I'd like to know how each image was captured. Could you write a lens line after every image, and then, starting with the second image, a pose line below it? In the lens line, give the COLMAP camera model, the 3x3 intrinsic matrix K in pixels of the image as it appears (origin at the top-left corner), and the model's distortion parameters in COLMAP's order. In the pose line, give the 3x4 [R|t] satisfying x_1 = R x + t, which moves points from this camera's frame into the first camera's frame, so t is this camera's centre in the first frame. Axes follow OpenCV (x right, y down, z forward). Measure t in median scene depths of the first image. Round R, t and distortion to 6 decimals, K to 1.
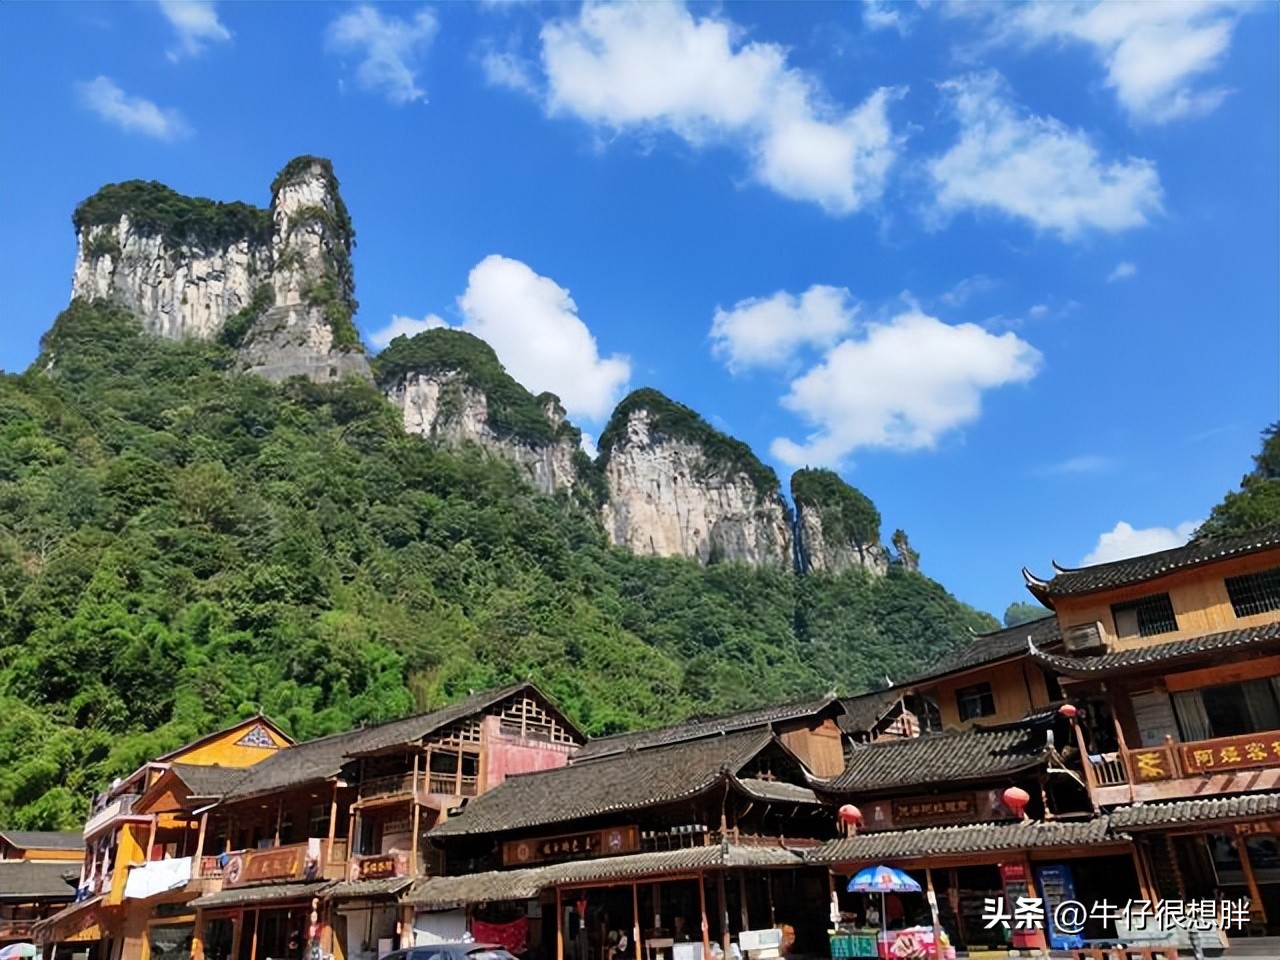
lens RADIAL K [[1011.0, 0, 642.0], [0, 1011.0, 480.9], [0, 0, 1]] dist [0.080049, 0.002274]
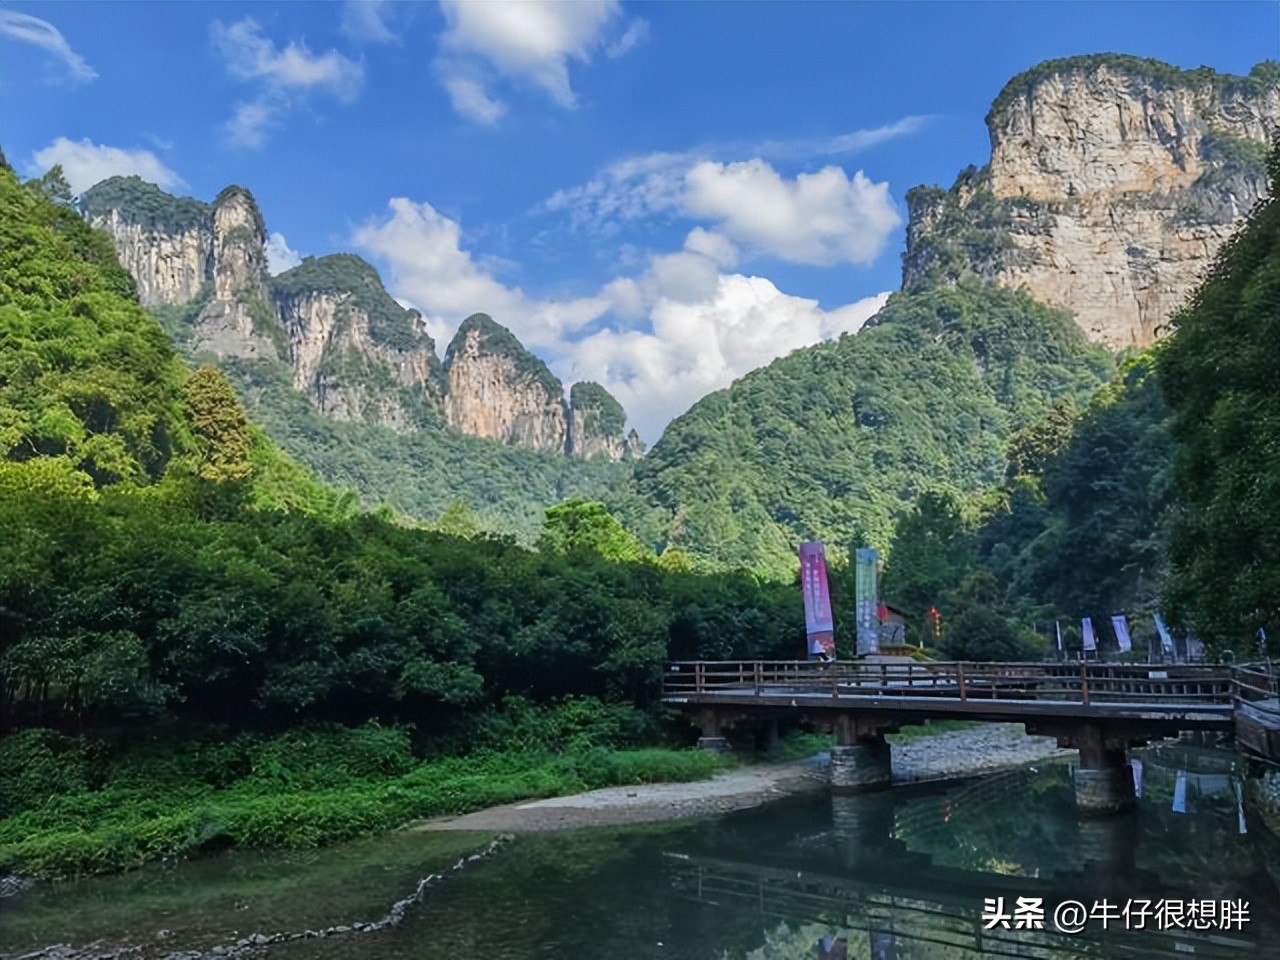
lens RADIAL K [[1011.0, 0, 638.4], [0, 1011.0, 480.3], [0, 0, 1]] dist [0.080049, 0.002274]
pose [[0.997184, 0.064552, 0.038161, 0.201134], [-0.072121, 0.964961, 0.252287, -0.260877], [-0.020538, -0.254329, 0.966900, -0.503090]]
